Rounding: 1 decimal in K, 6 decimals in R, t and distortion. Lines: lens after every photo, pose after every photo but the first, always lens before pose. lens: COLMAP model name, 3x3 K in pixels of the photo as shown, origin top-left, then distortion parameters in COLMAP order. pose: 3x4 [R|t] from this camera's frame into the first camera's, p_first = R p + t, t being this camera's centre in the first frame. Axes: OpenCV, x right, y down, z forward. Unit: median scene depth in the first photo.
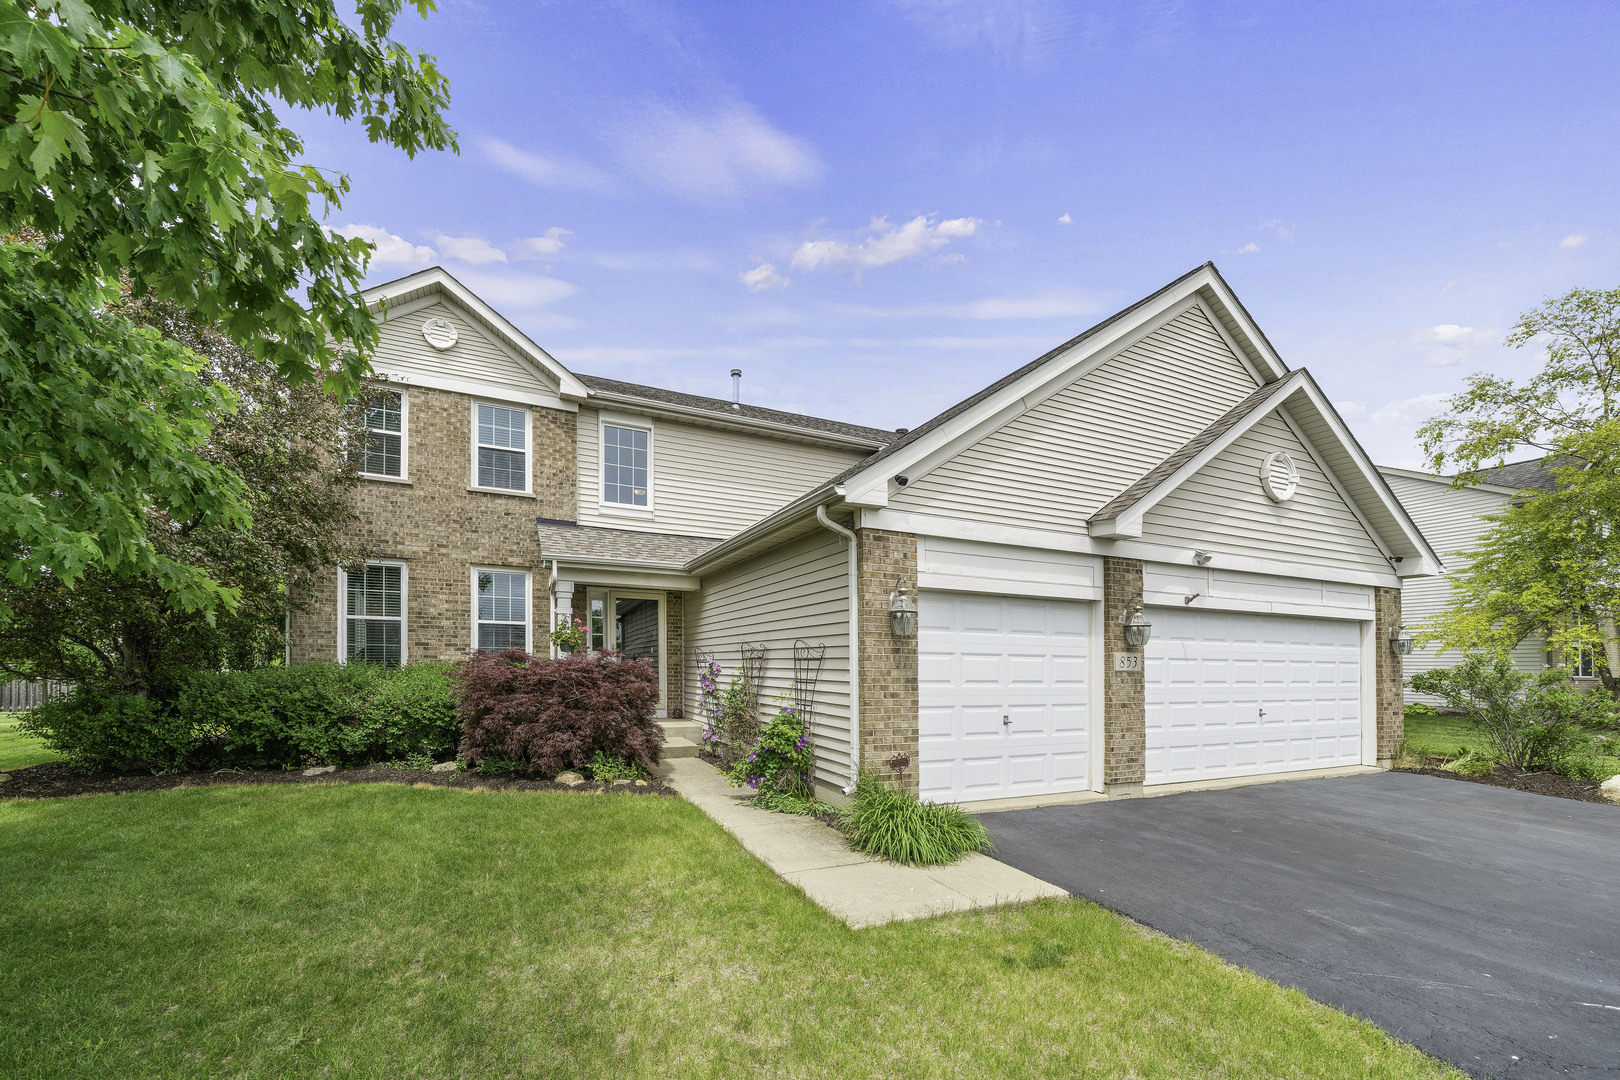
lens RADIAL K [[505.8, 0, 810.1], [0, 505.8, 609.1], [0, 0, 1]] dist [-0.007372, -0.000009]
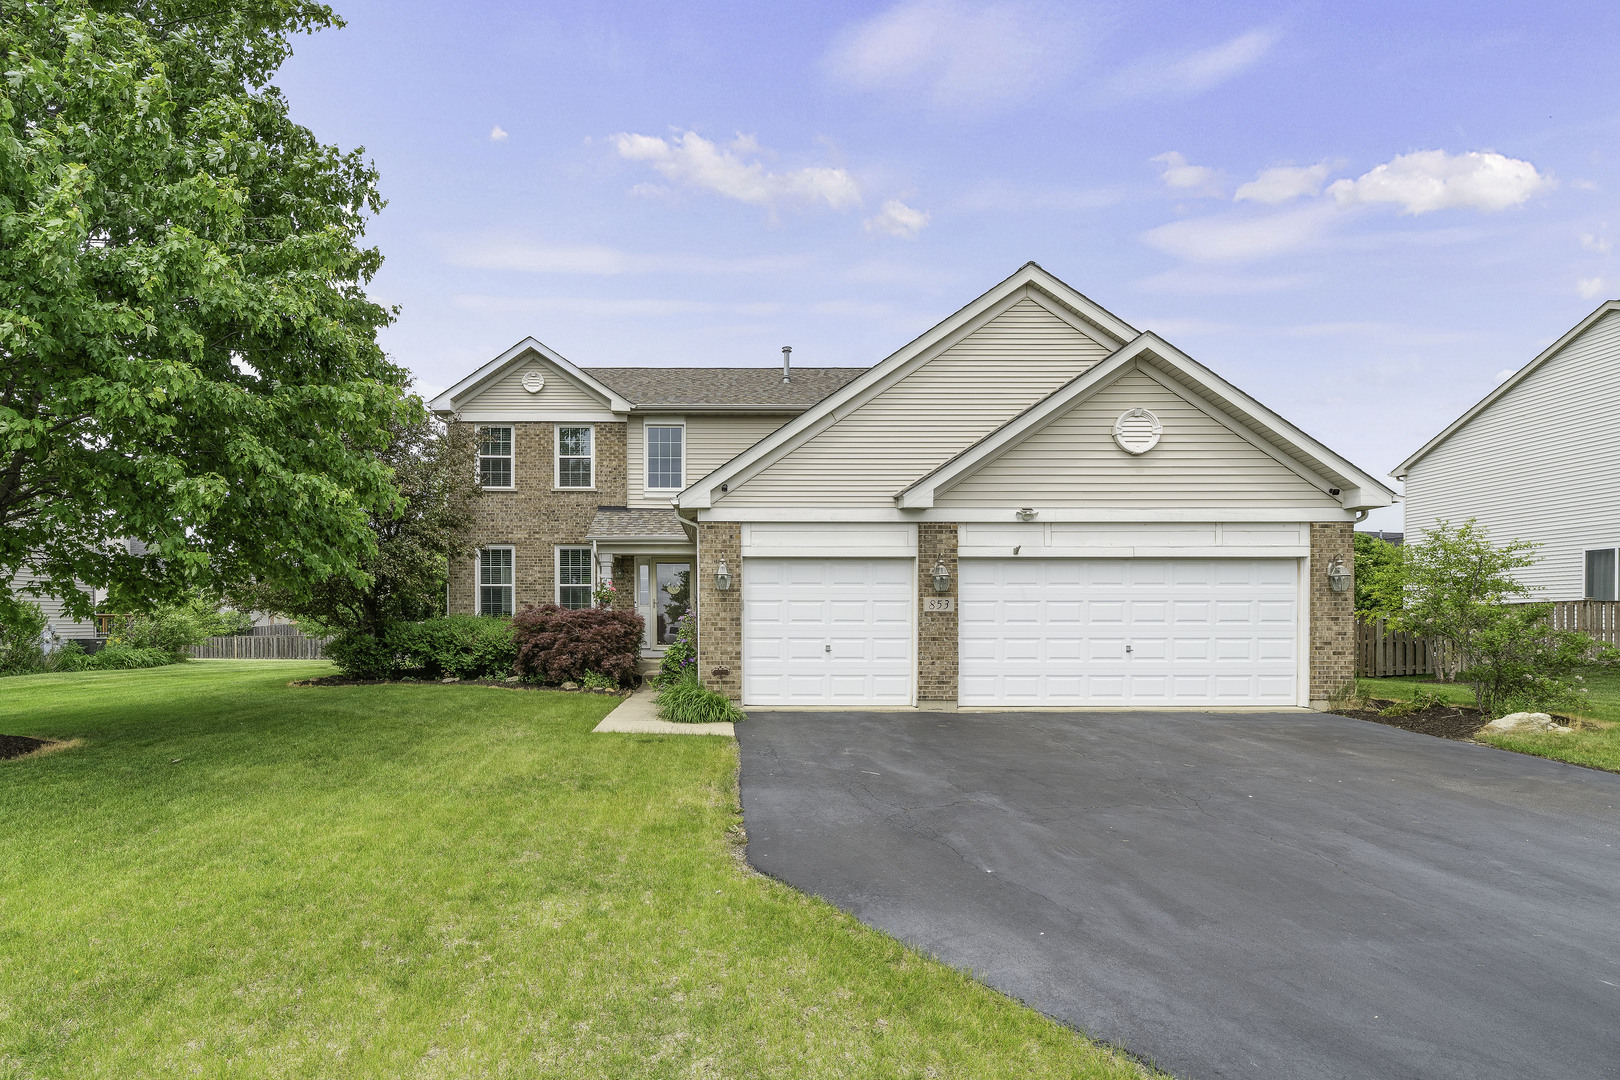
lens RADIAL K [[546.4, 0, 804.2], [0, 546.4, 542.8], [0, 0, 1]] dist [-0.006582, -0.000047]
pose [[0.955874, -0.052819, -0.288989, 0.650716], [0.045299, 0.998440, -0.032653, -0.018267], [0.290263, 0.018121, 0.956775, -0.375115]]
